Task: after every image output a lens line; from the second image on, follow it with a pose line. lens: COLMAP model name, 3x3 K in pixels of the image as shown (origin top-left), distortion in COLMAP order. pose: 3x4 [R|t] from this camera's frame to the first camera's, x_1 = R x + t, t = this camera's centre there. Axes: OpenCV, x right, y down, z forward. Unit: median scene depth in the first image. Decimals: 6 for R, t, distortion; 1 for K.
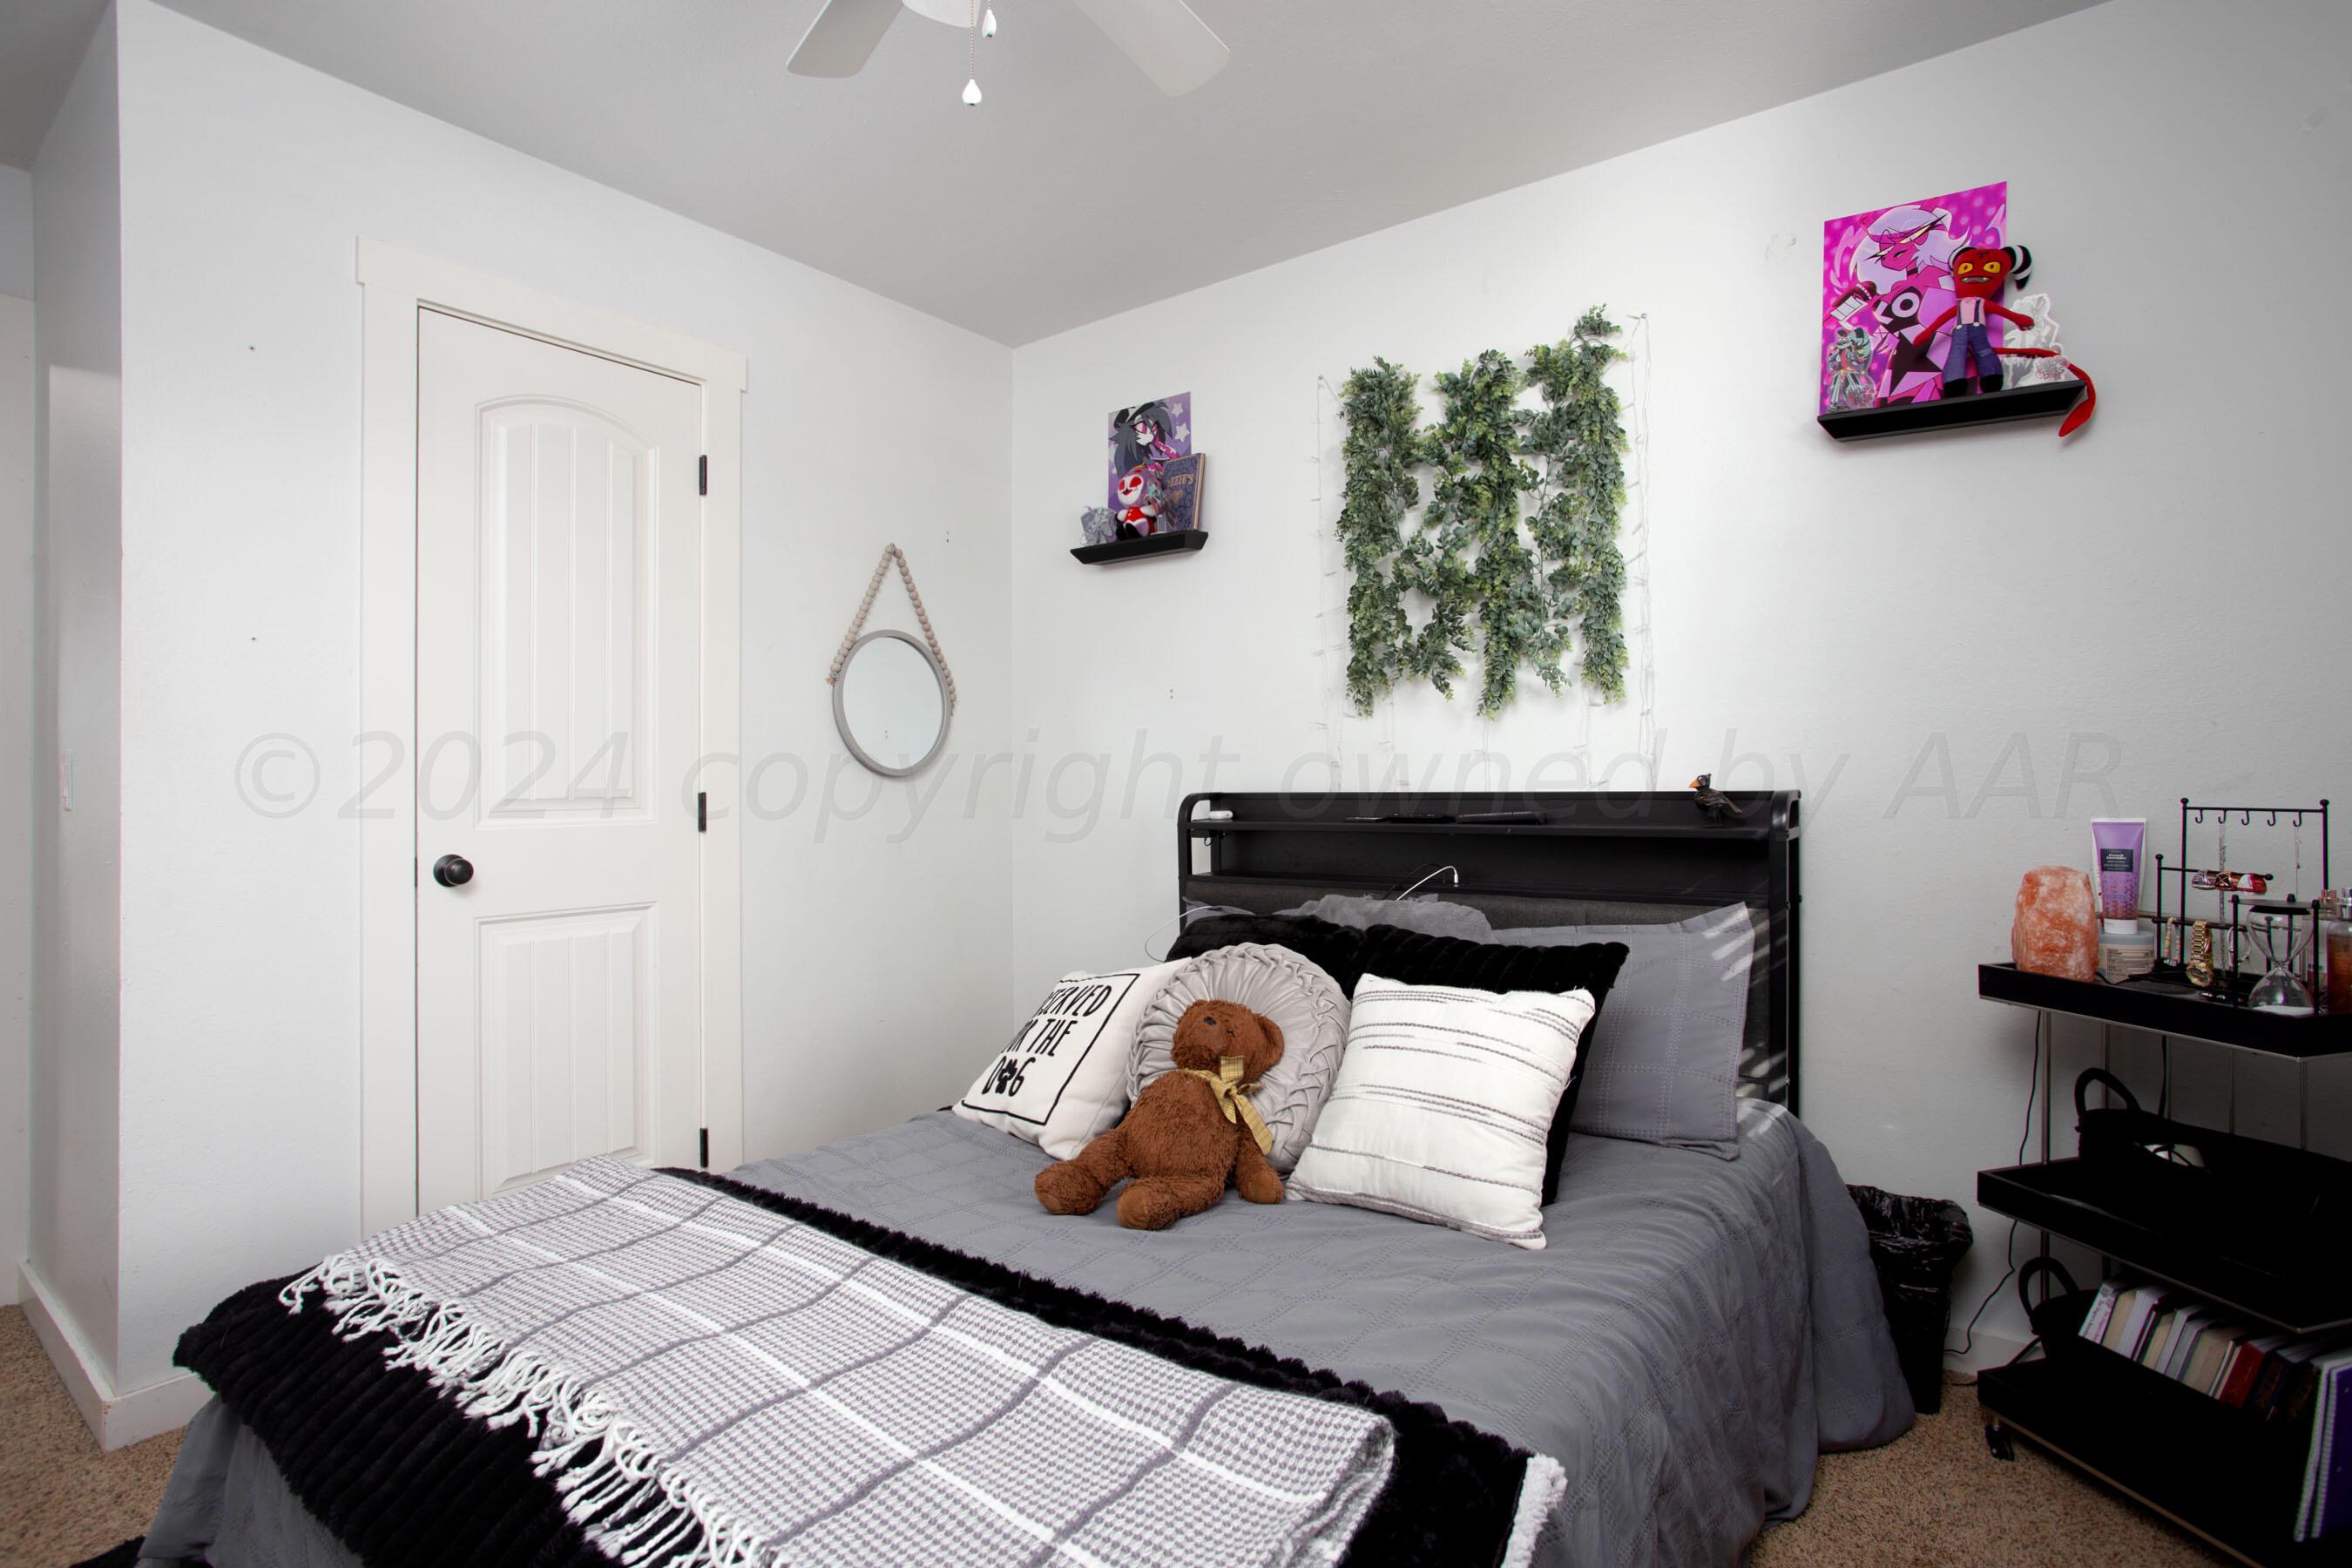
lens RADIAL K [[1157.1, 0, 1179.7], [0, 1157.1, 780.2], [0, 0, 1]] dist [-0.040915, 0.003113]
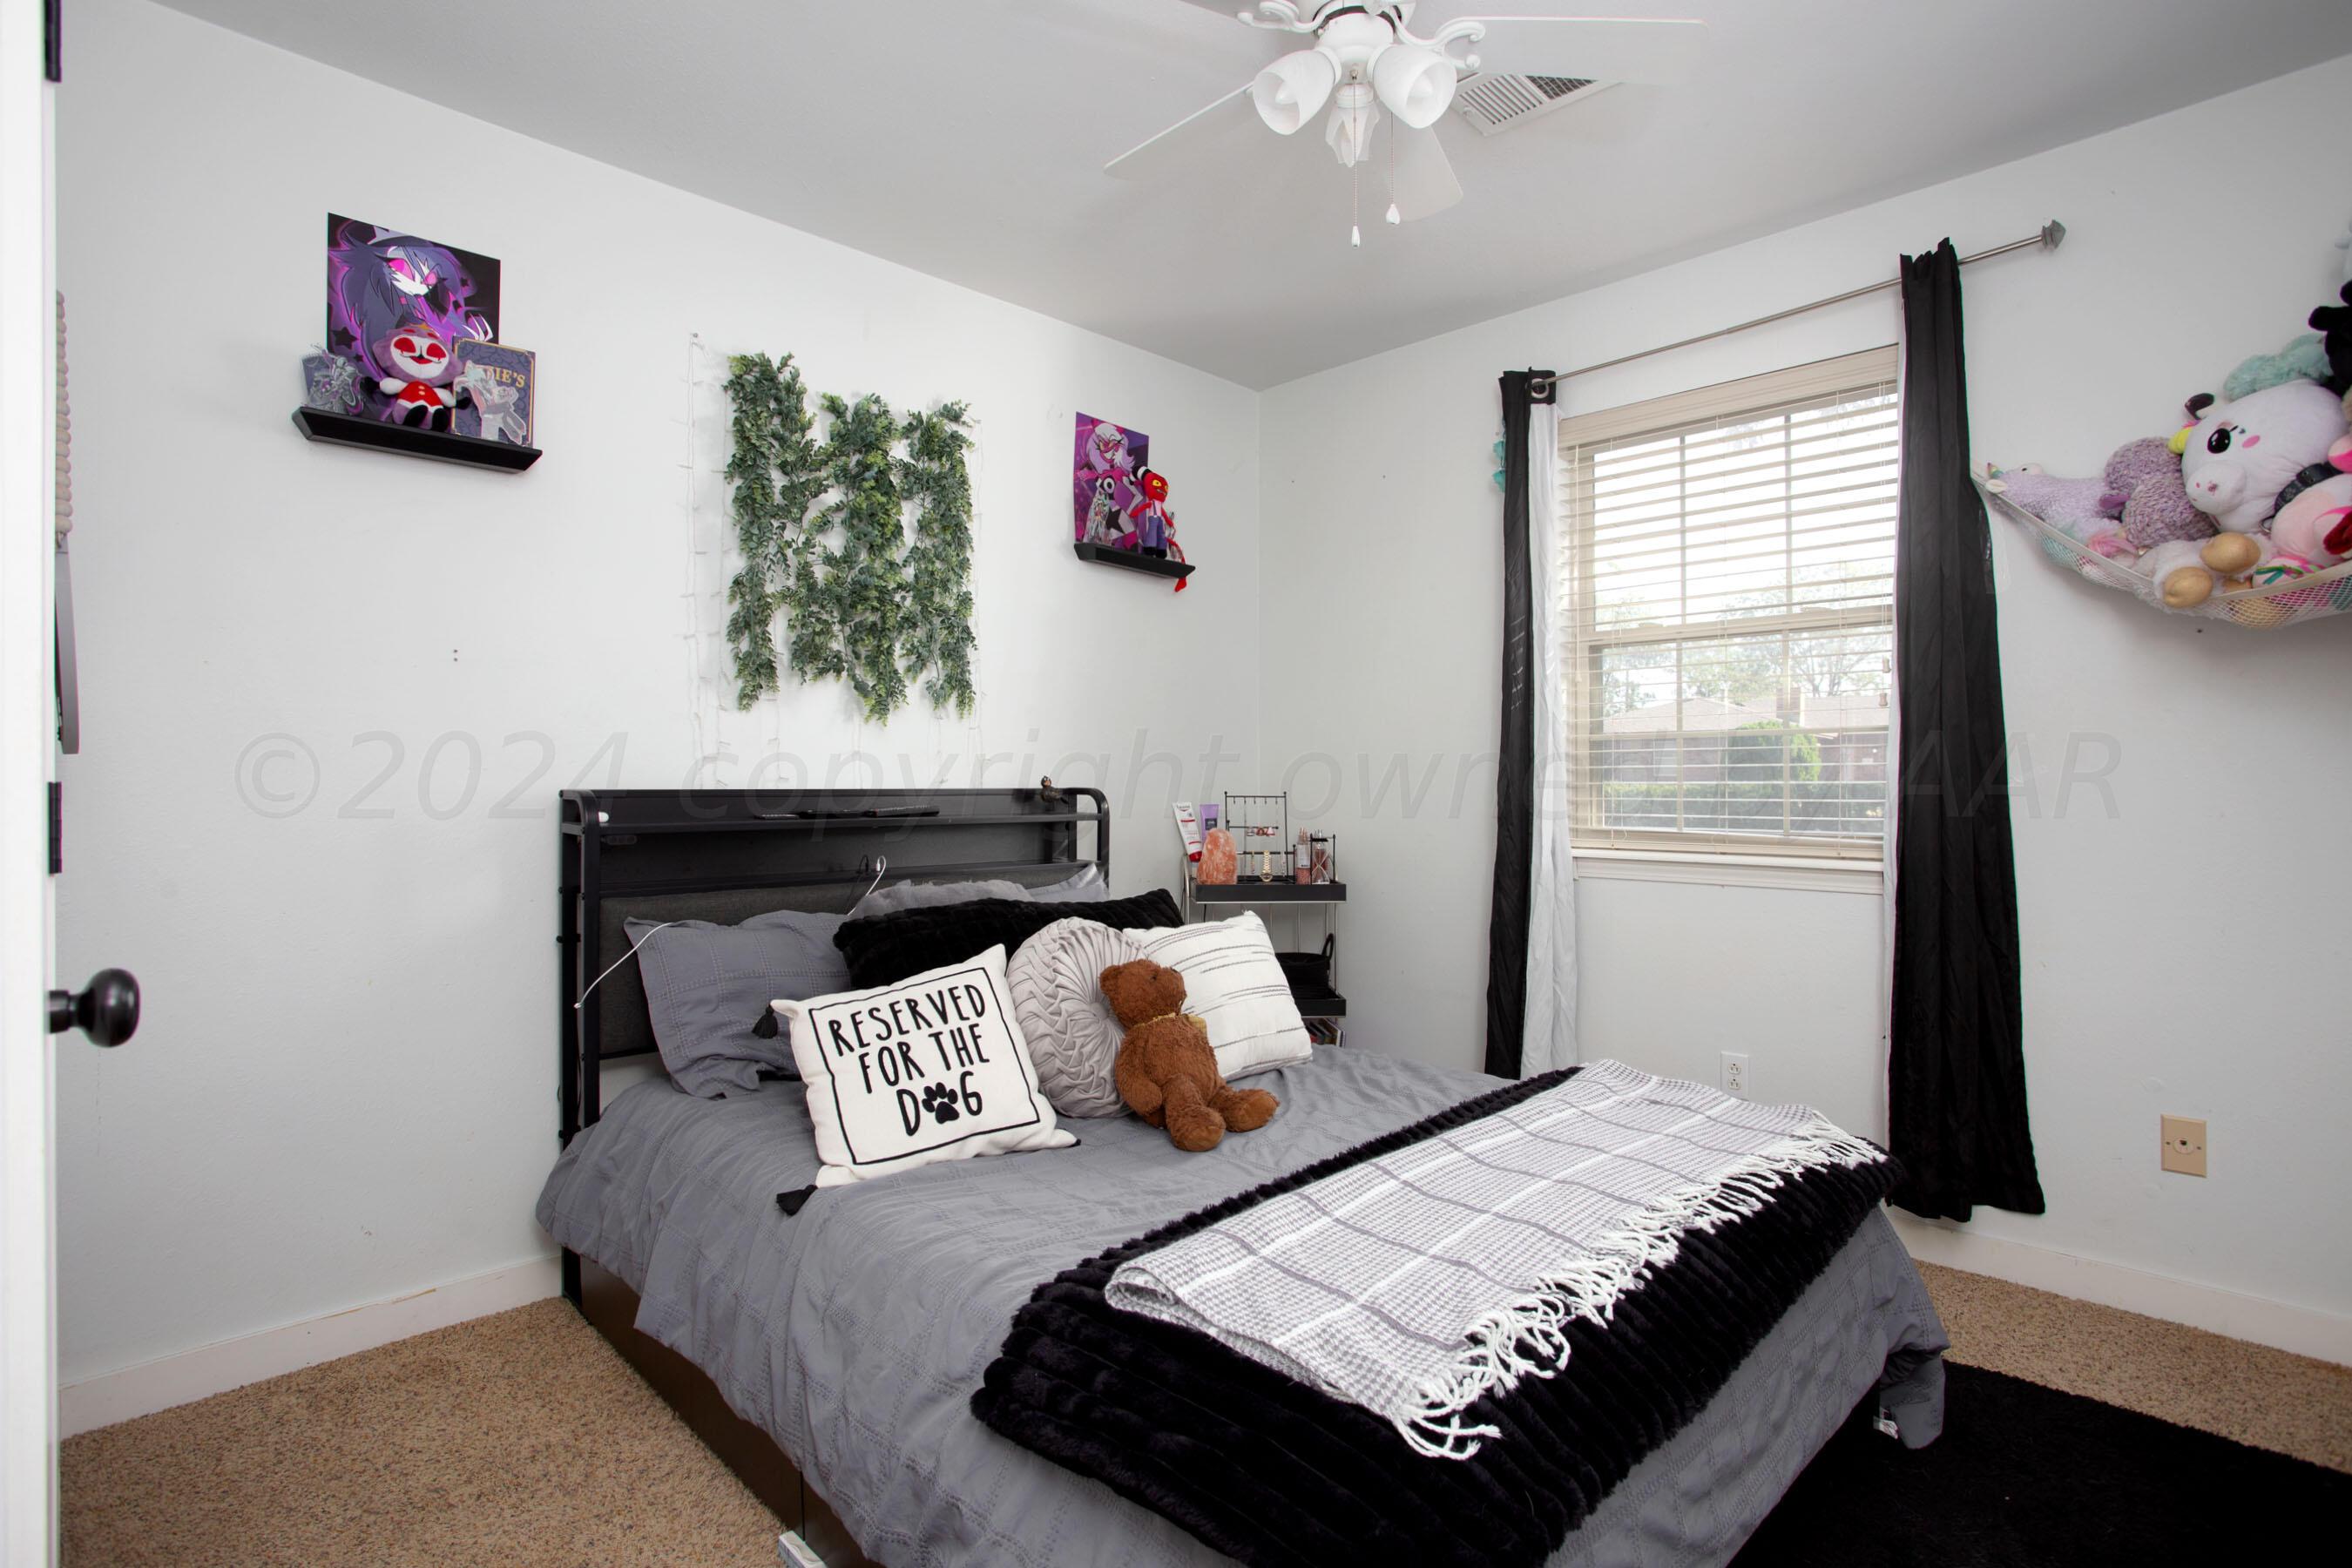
lens RADIAL K [[1157.1, 0, 1179.5], [0, 1157.1, 793.7], [0, 0, 1]] dist [-0.040915, 0.003113]
pose [[0.146043, -0.001493, 0.989277, -0.840152], [-0.005049, 0.999985, 0.002255, 0.011085], [-0.989265, -0.005324, 0.146034, 0.574555]]
